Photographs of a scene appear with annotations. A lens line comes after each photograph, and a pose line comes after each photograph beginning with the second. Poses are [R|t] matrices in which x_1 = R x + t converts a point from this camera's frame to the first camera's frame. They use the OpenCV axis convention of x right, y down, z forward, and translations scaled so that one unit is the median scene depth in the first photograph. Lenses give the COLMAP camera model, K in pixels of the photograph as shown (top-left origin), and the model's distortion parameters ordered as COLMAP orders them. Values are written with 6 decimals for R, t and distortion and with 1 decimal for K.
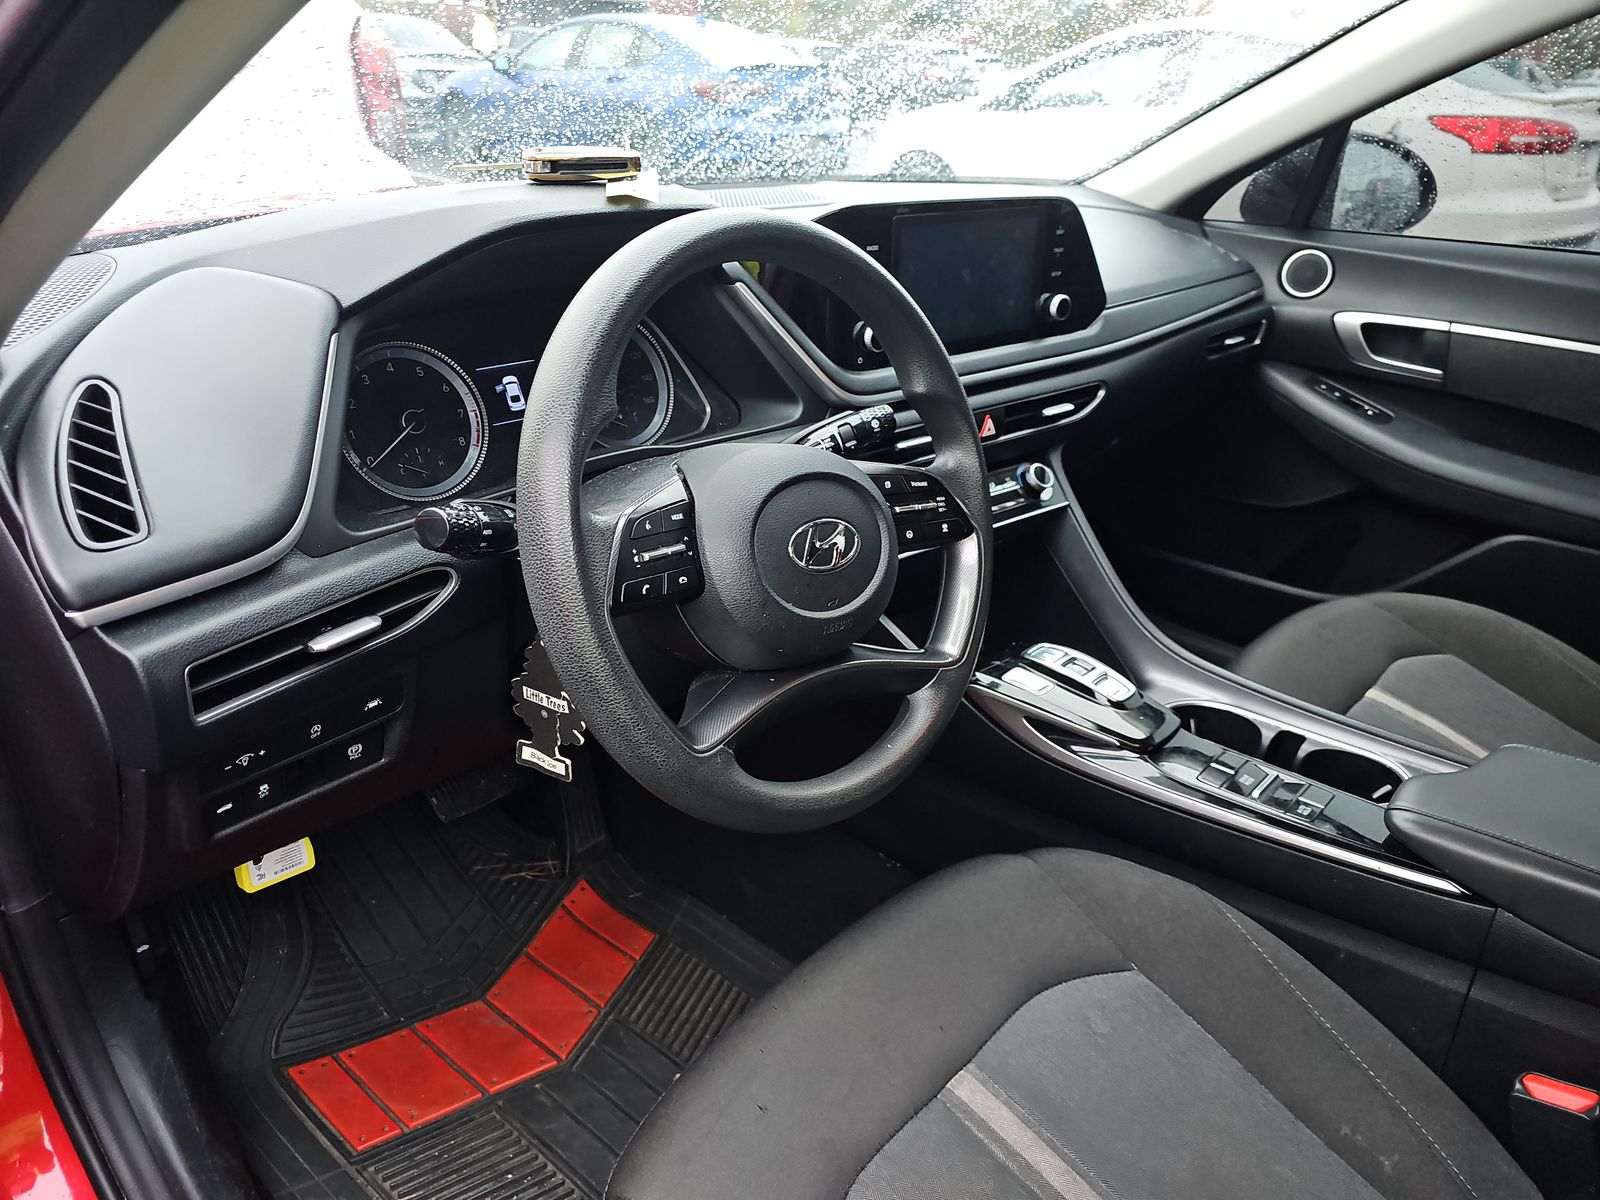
lens RADIAL K [[1057.9, 0, 743.4], [0, 1057.9, 598.8], [0, 0, 1]] dist [0.013895, -0.045143]
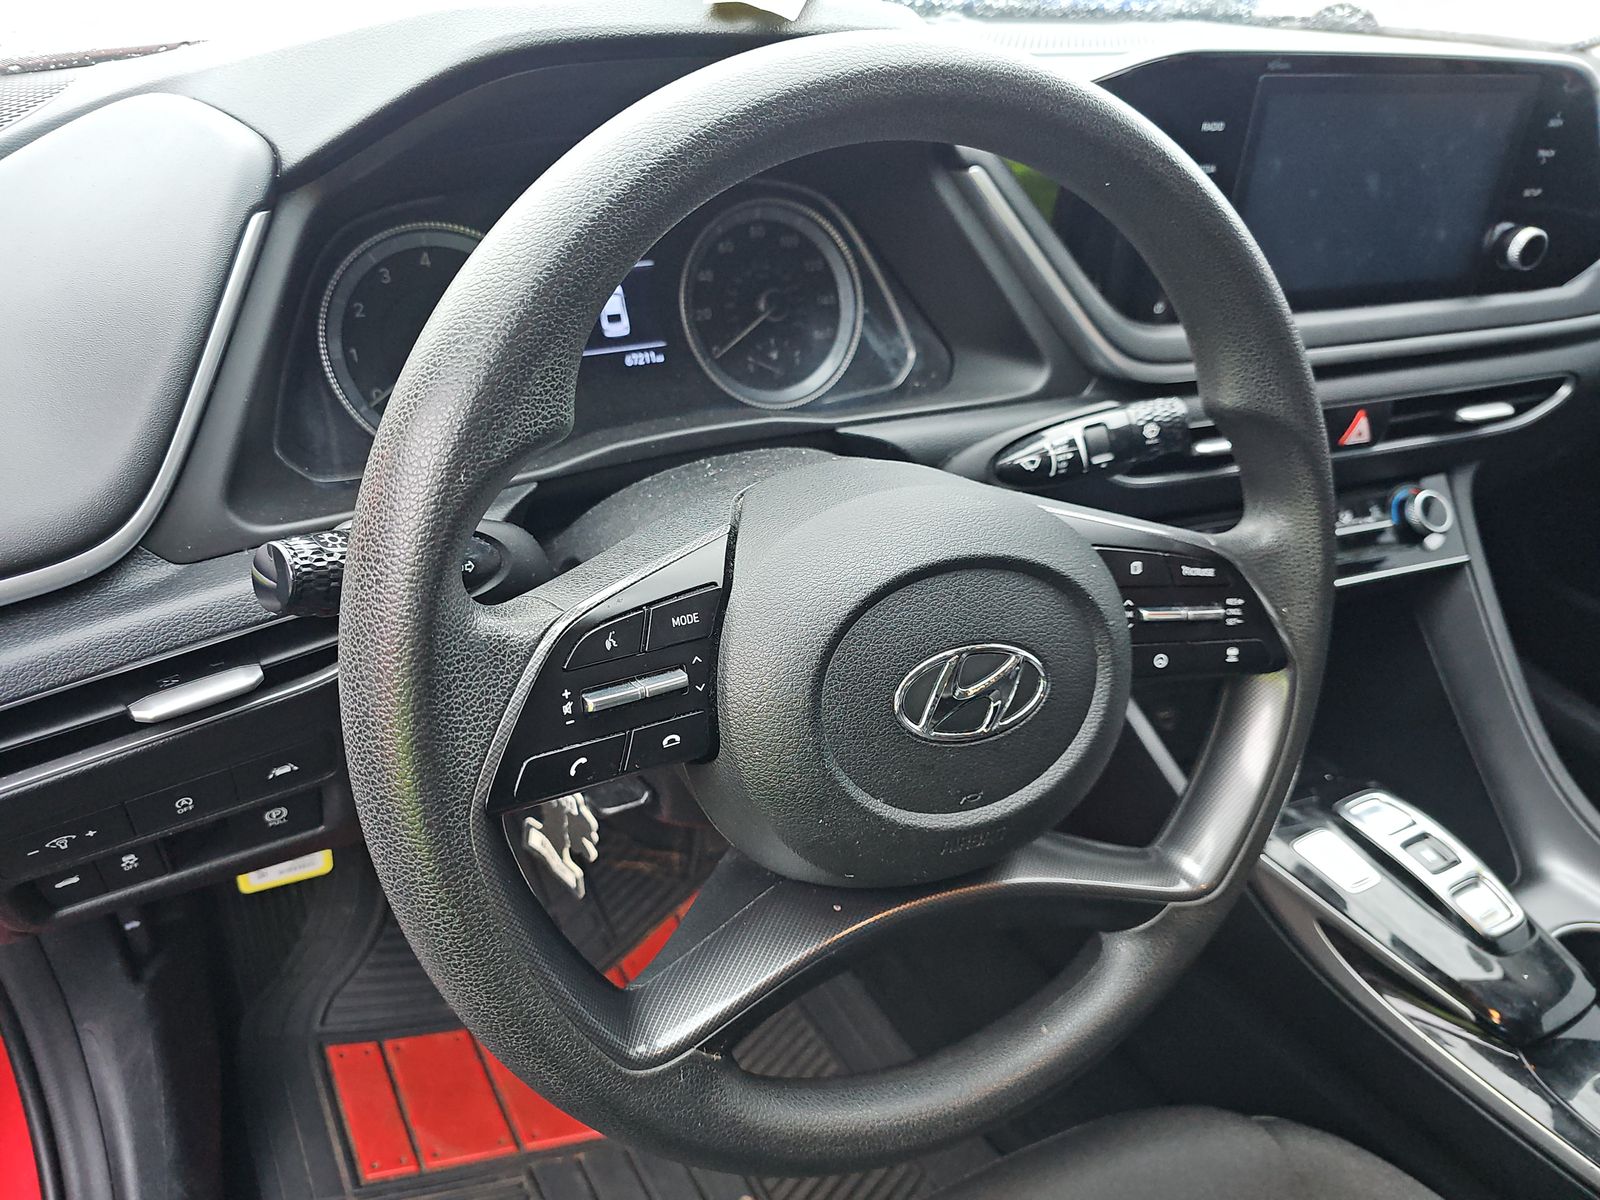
lens RADIAL K [[1057.9, 0, 743.4], [0, 1057.9, 598.8], [0, 0, 1]] dist [0.013895, -0.045143]
pose [[0.952012, 0.174619, -0.251359, 0.071456], [-0.143617, 0.980113, 0.136939, -0.119394], [0.270272, -0.094268, 0.958158, 0.354046]]
